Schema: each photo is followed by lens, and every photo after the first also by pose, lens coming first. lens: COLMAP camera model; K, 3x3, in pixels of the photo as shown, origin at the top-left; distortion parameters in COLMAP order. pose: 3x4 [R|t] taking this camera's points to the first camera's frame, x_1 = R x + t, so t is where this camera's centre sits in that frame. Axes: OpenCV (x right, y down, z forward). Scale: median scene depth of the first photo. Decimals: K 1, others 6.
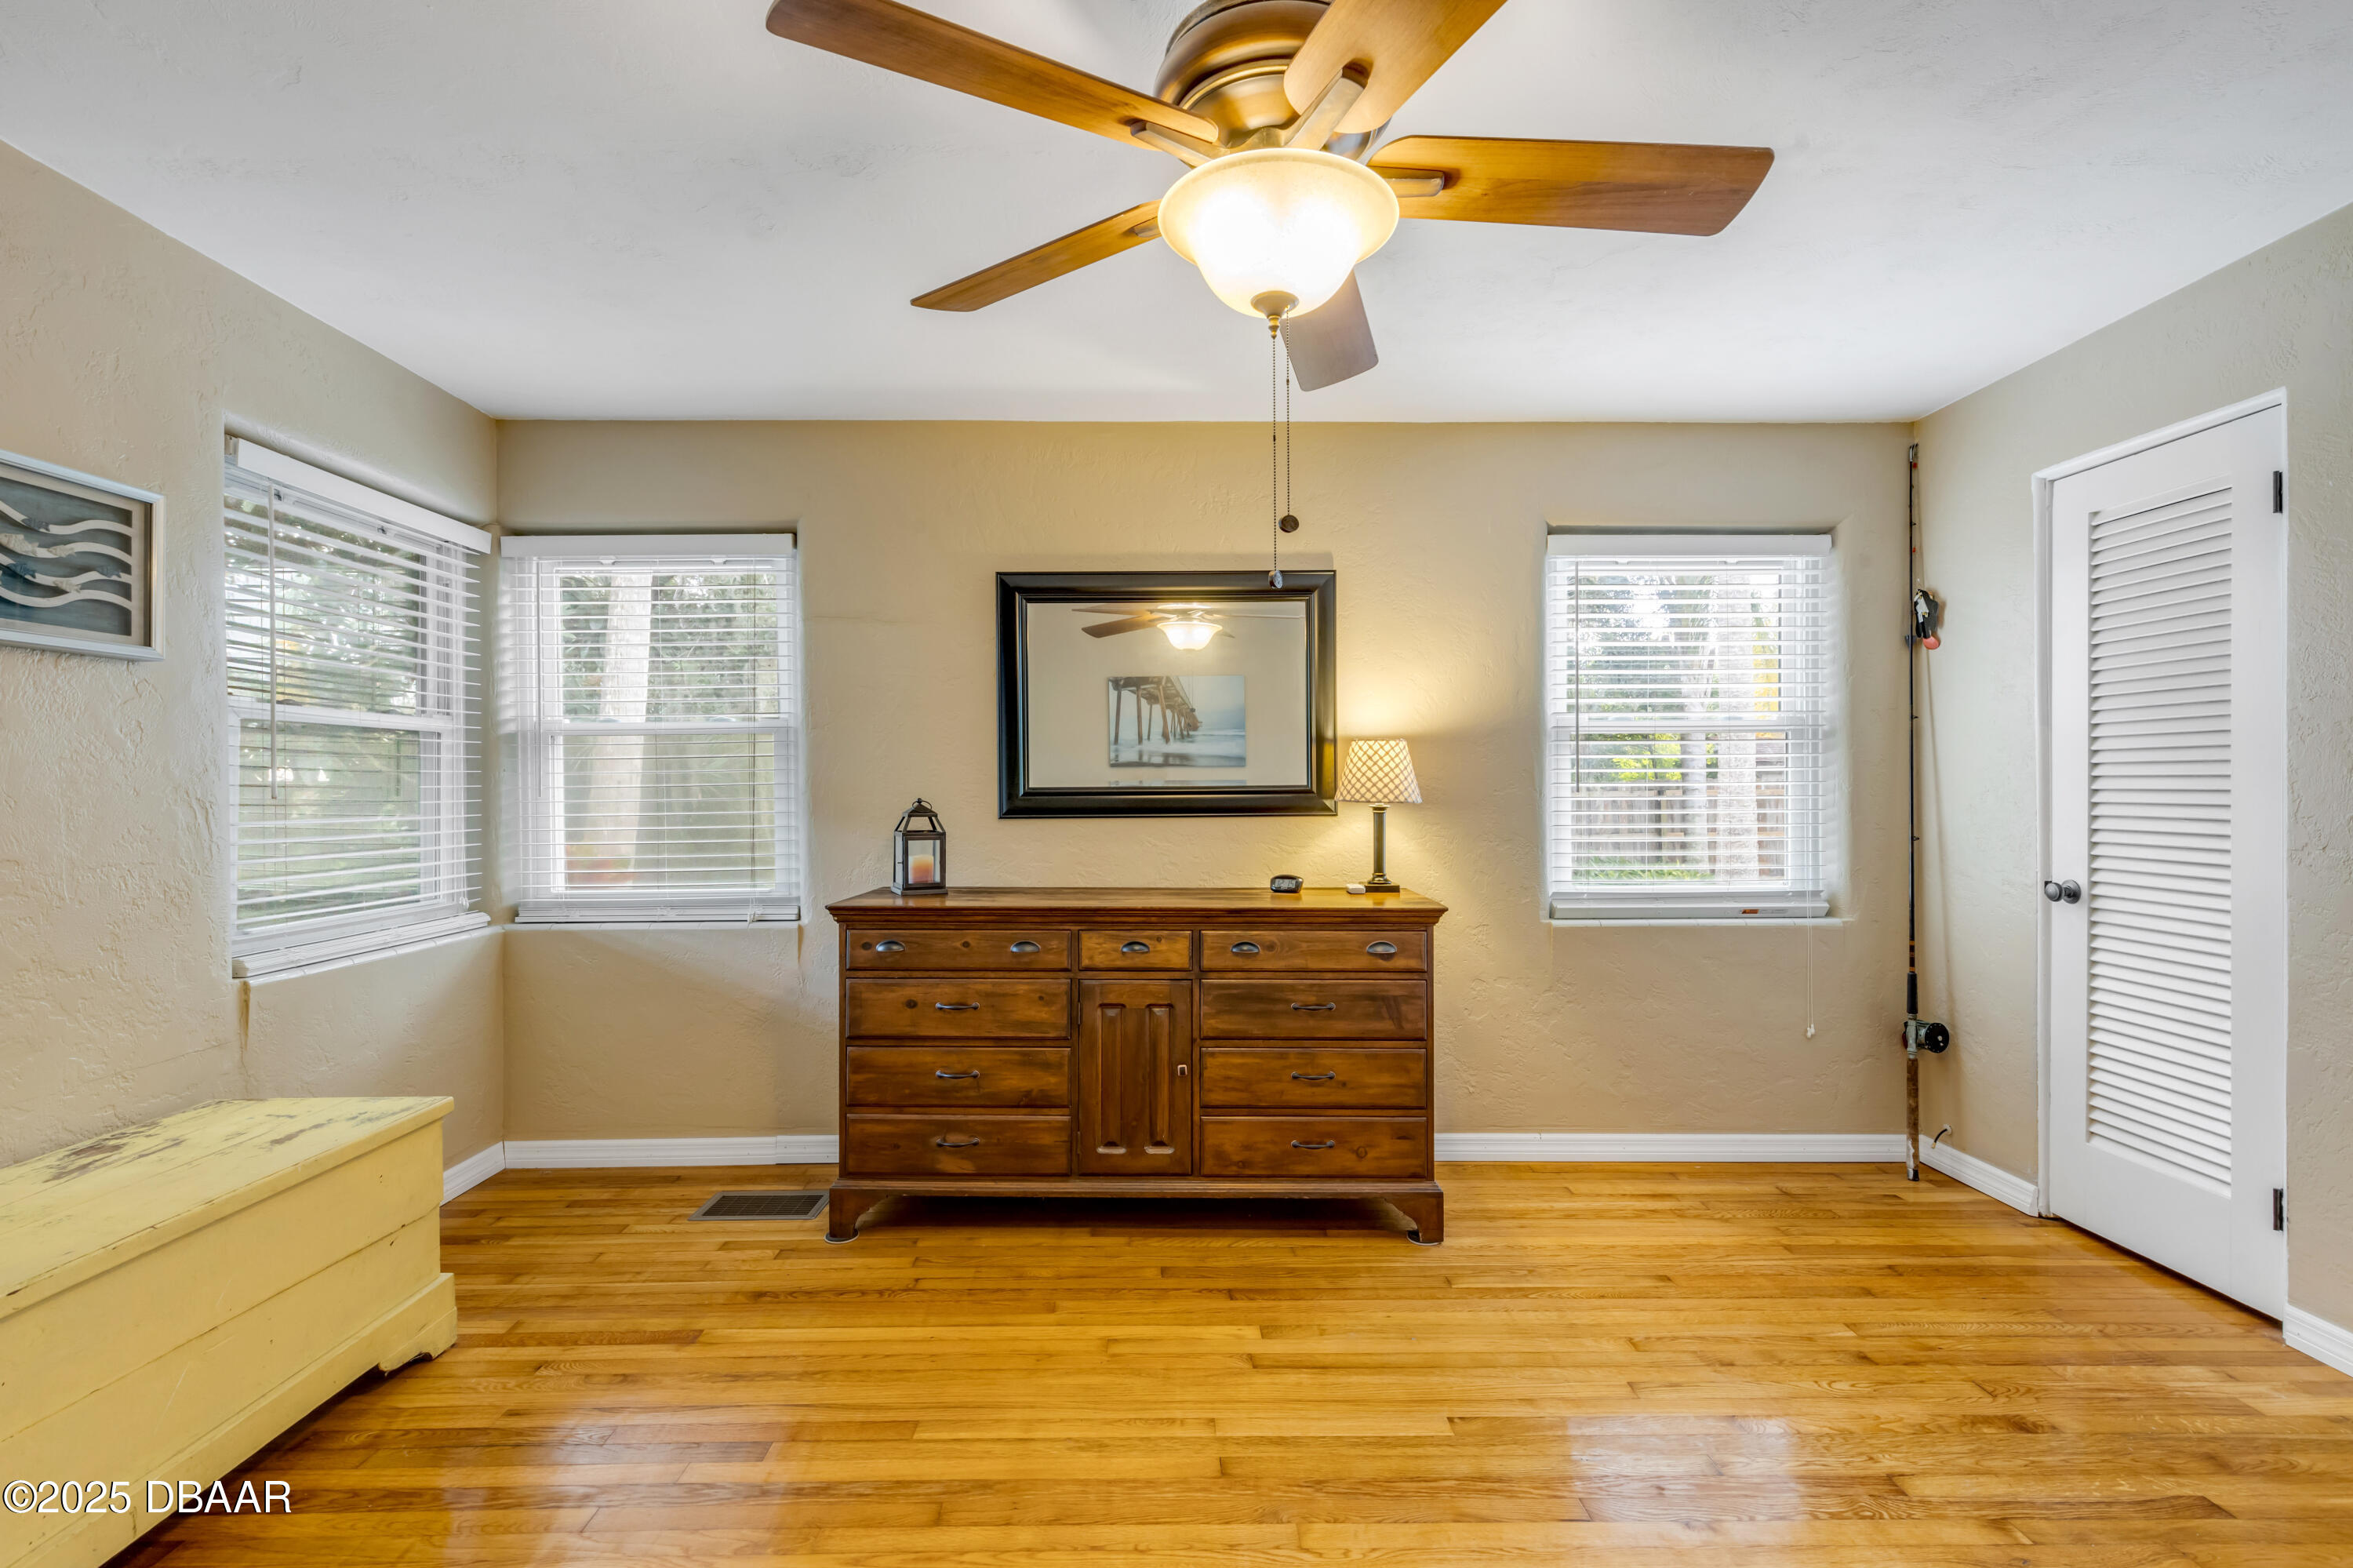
lens RADIAL K [[1055.9, 0, 1179.0], [0, 1055.9, 773.3], [0, 0, 1]] dist [0.003993, -0.000173]
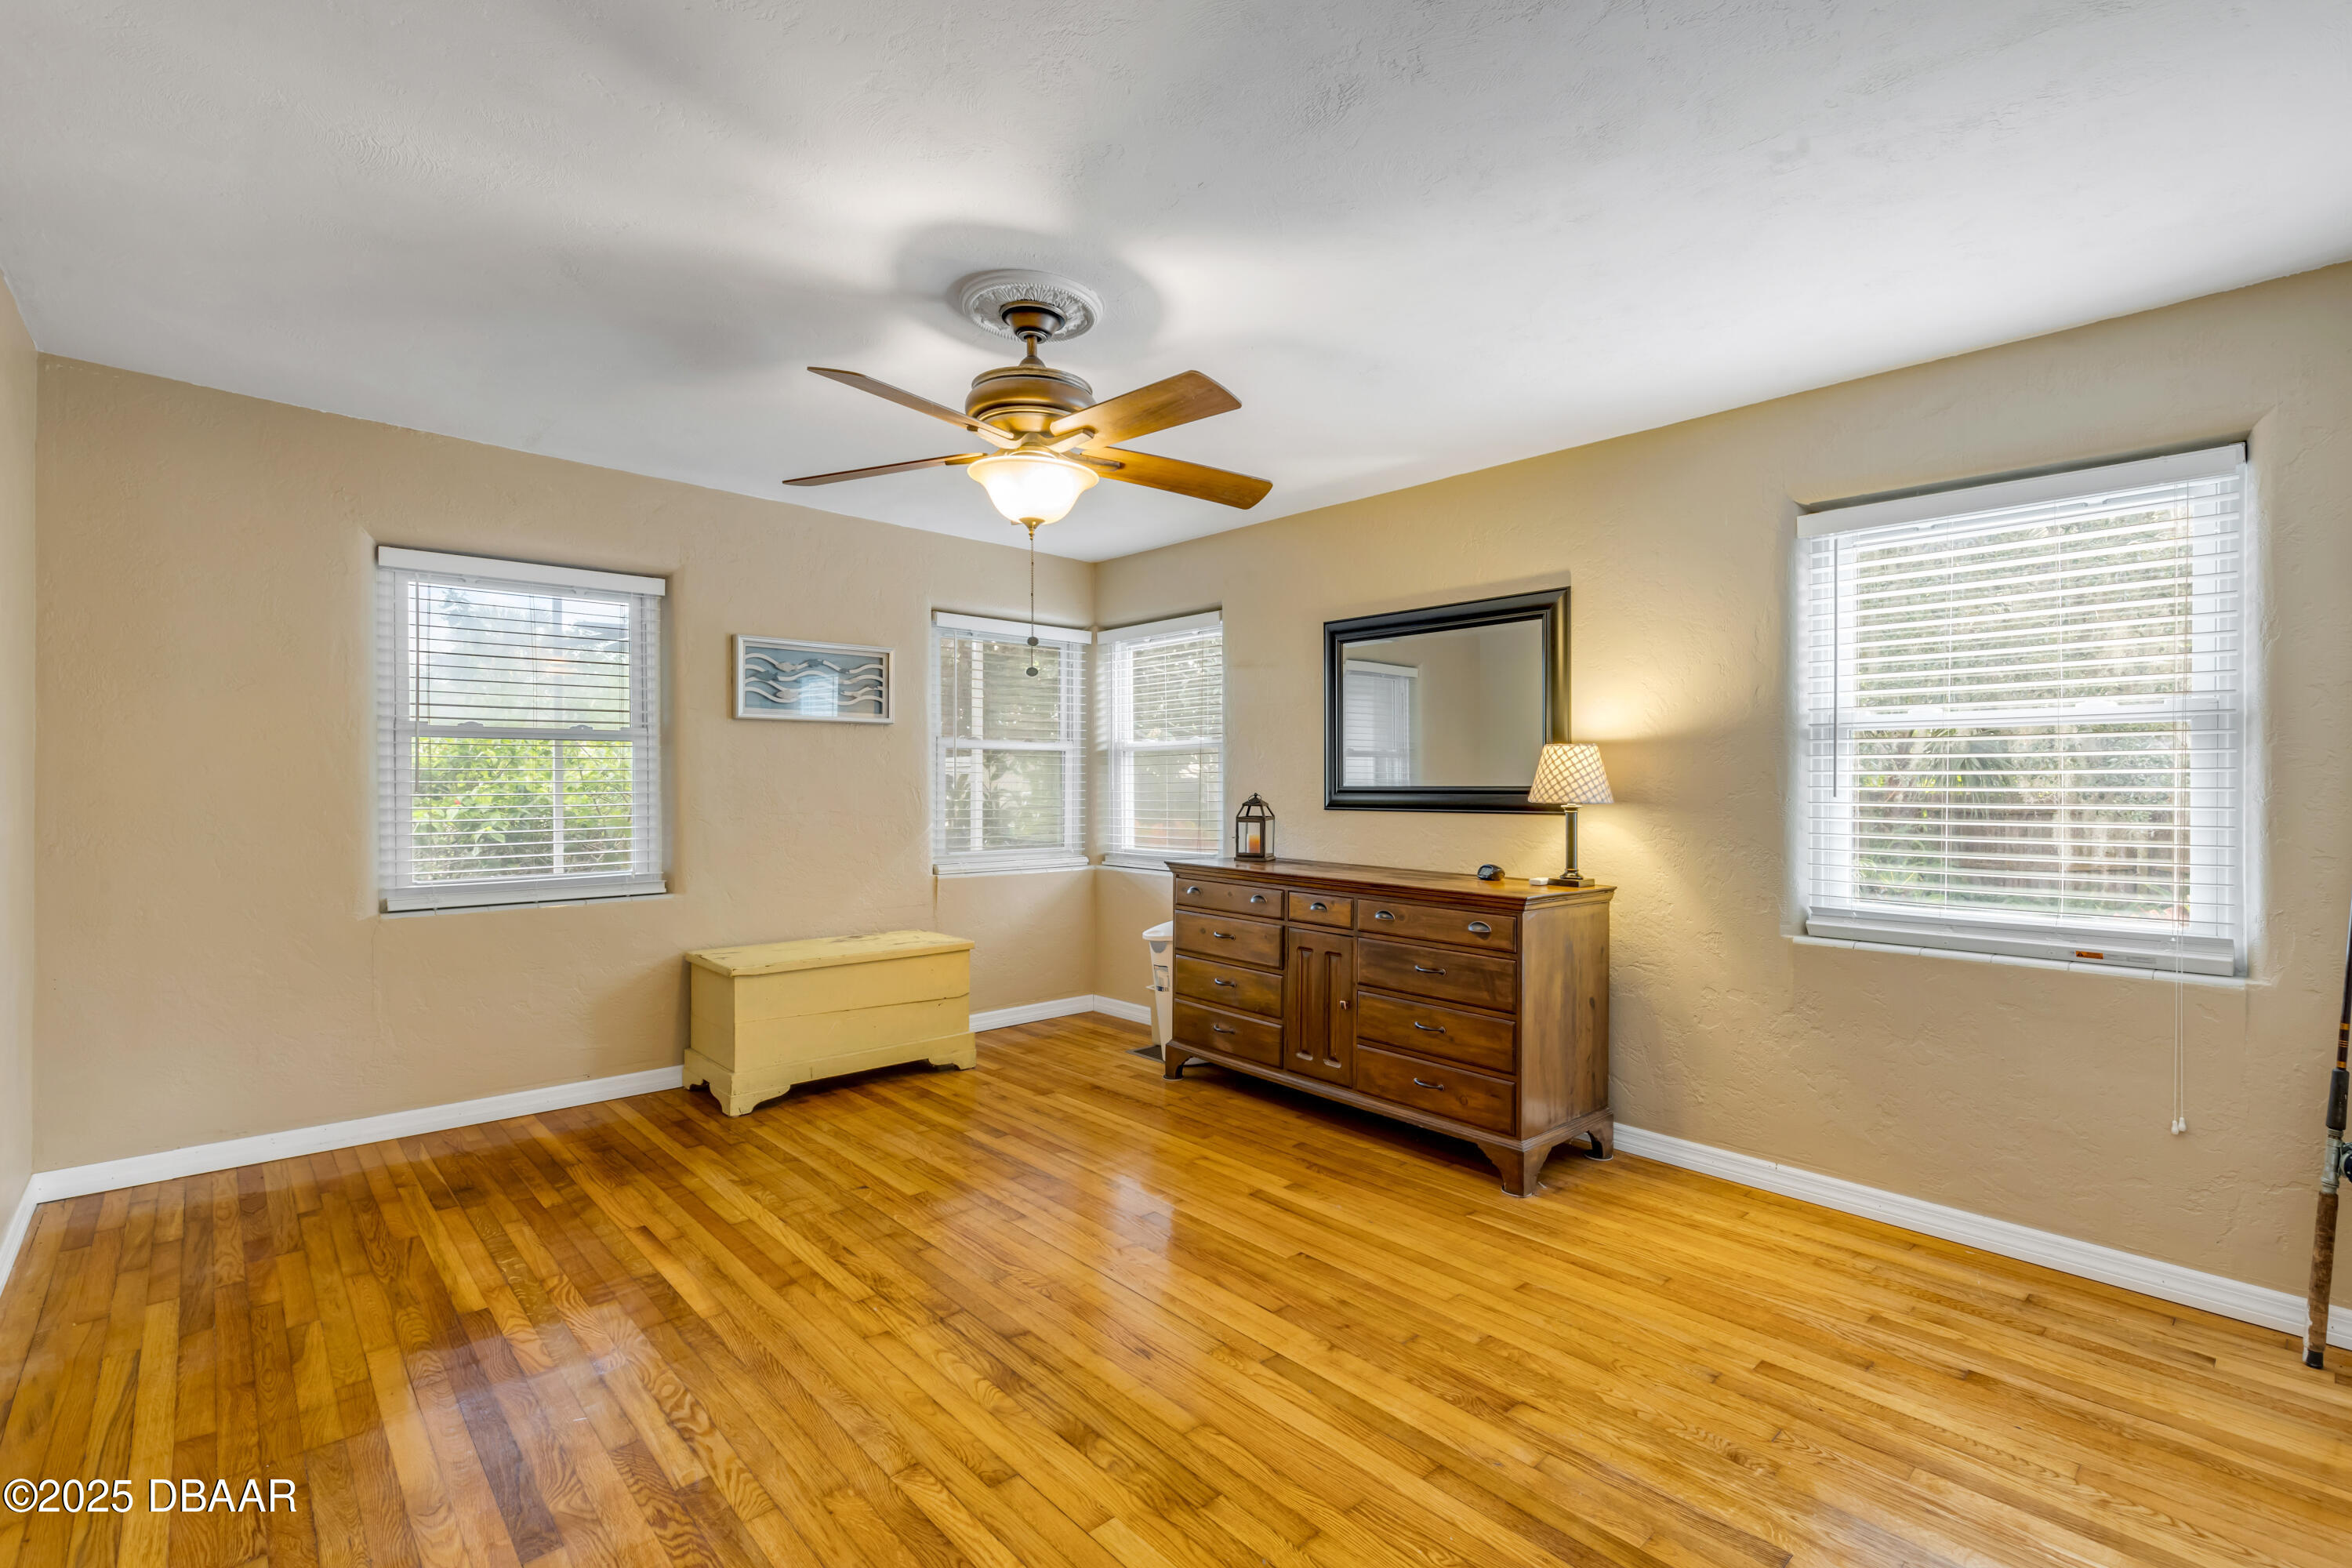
lens RADIAL K [[1055.4, 0, 1178.5], [0, 1055.4, 773.3], [0, 0, 1]] dist [0.003993, -0.000173]
pose [[0.667515, -0.000050, -0.744596, 0.828075], [0.001553, 0.999998, 0.001325, -0.005417], [0.744595, -0.002041, 0.667514, -0.015052]]
